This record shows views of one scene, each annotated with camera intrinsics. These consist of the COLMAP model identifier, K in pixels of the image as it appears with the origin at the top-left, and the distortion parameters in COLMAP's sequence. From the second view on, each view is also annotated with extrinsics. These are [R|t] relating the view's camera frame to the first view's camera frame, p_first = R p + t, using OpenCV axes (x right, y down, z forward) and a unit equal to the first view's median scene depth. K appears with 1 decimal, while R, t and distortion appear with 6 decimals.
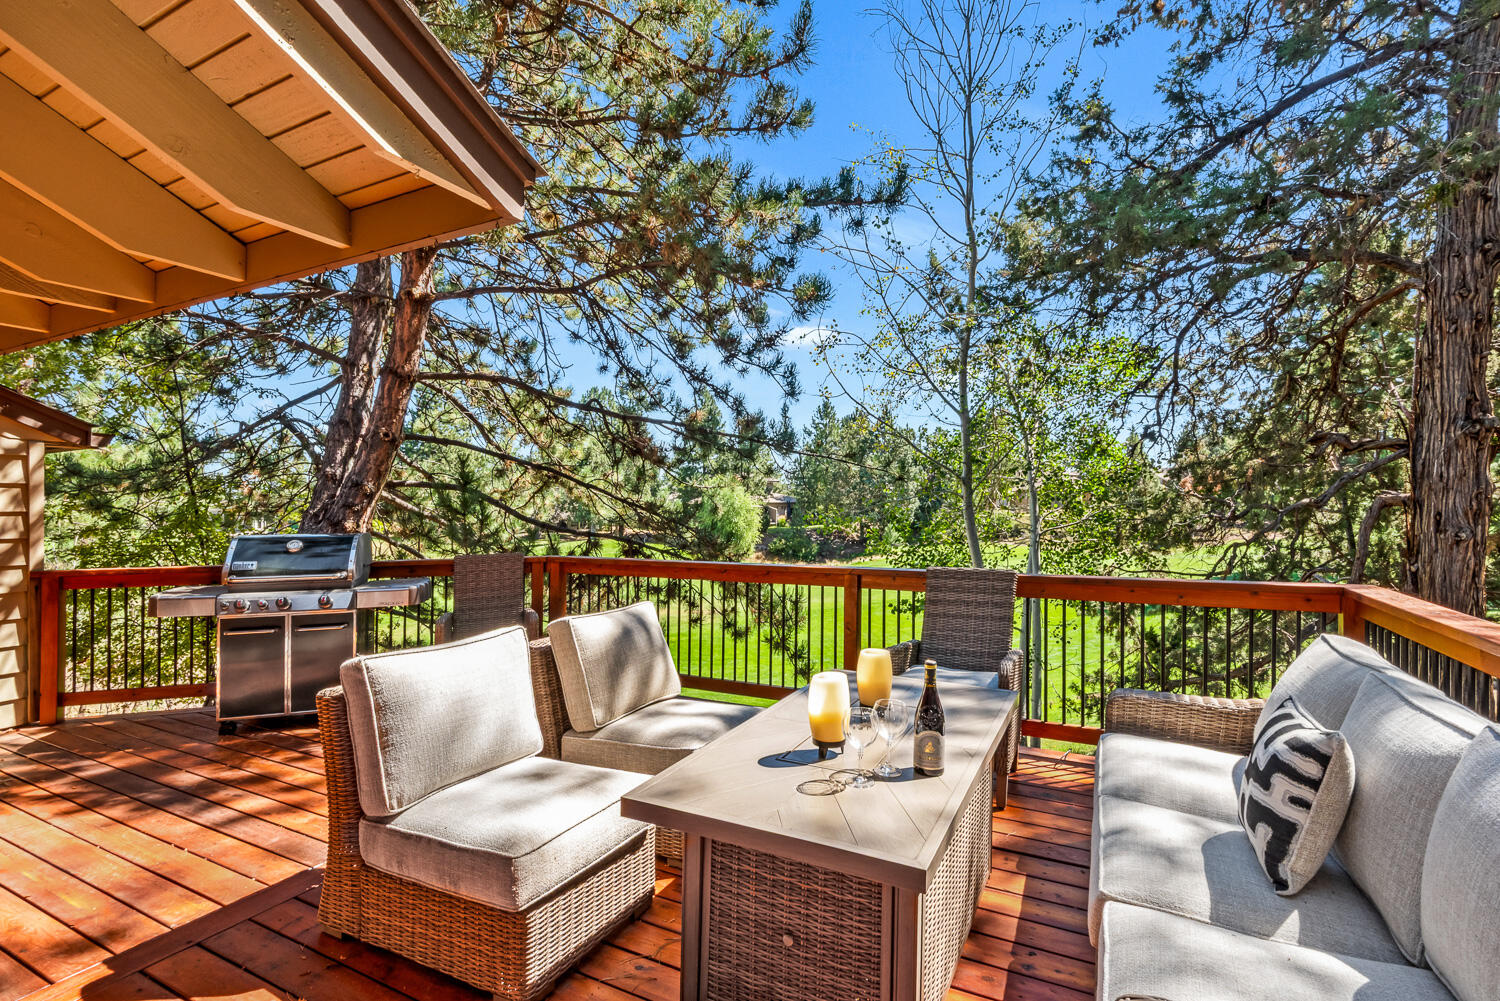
lens RADIAL K [[695.4, 0, 751.7], [0, 695.4, 505.0], [0, 0, 1]] dist [0.015435, -0.004499]
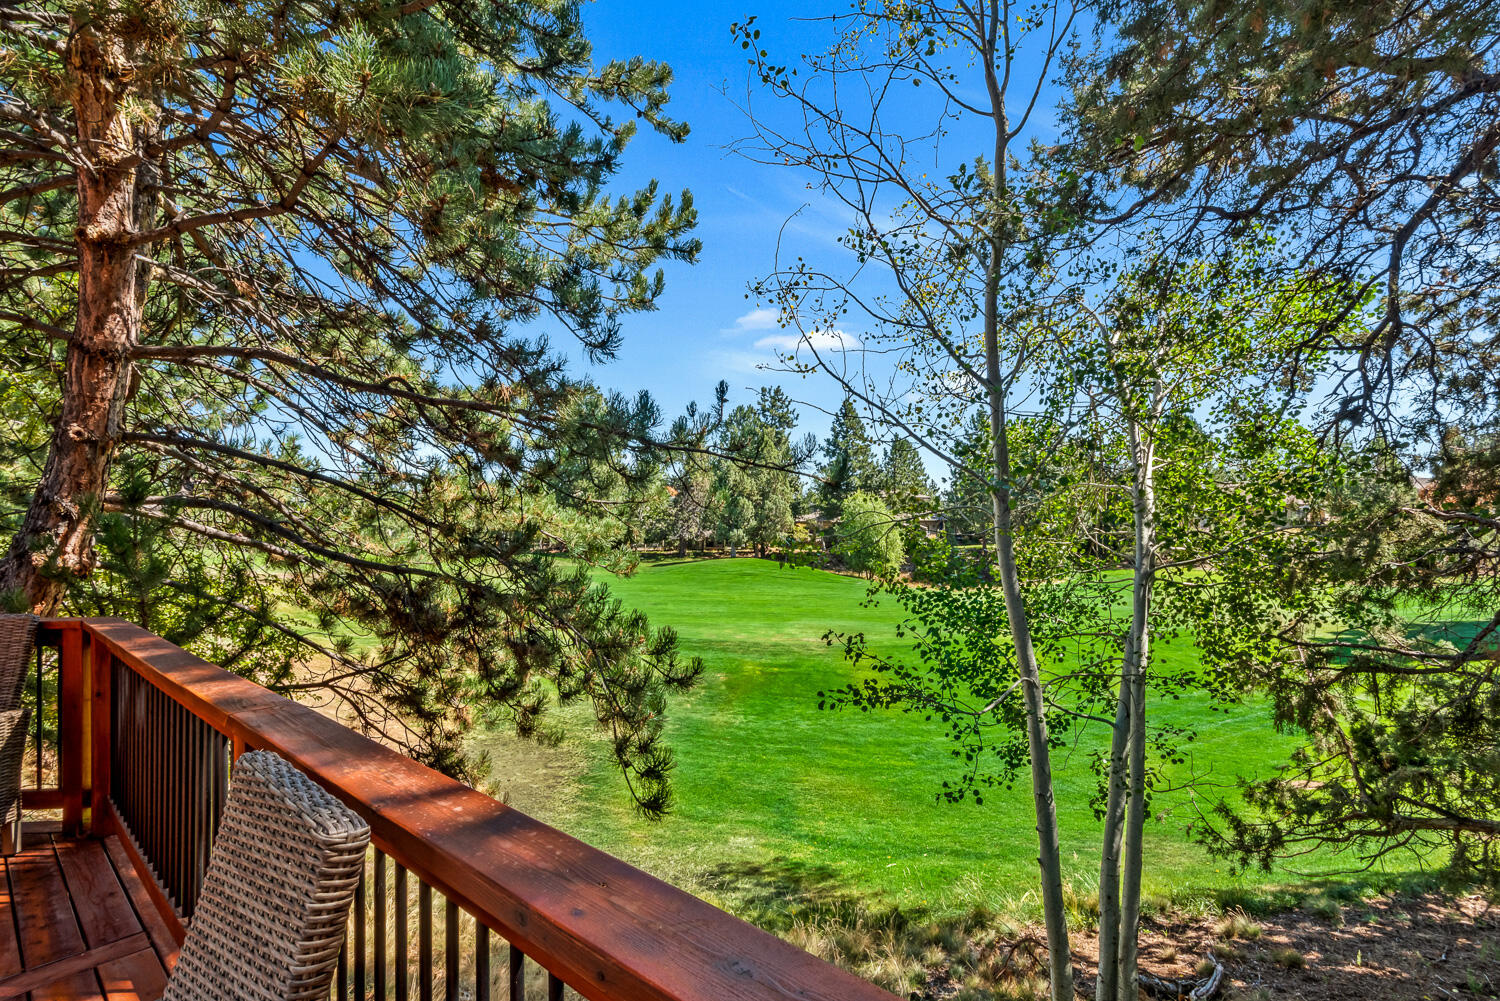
lens RADIAL K [[695.4, 0, 757.7], [0, 695.4, 509.3], [0, 0, 1]] dist [0.015435, -0.004499]
pose [[0.974031, -0.005335, -0.226352, 0.204082], [0.001402, 0.999845, -0.017529, -0.006053], [0.226411, 0.016756, 0.973888, 0.286923]]
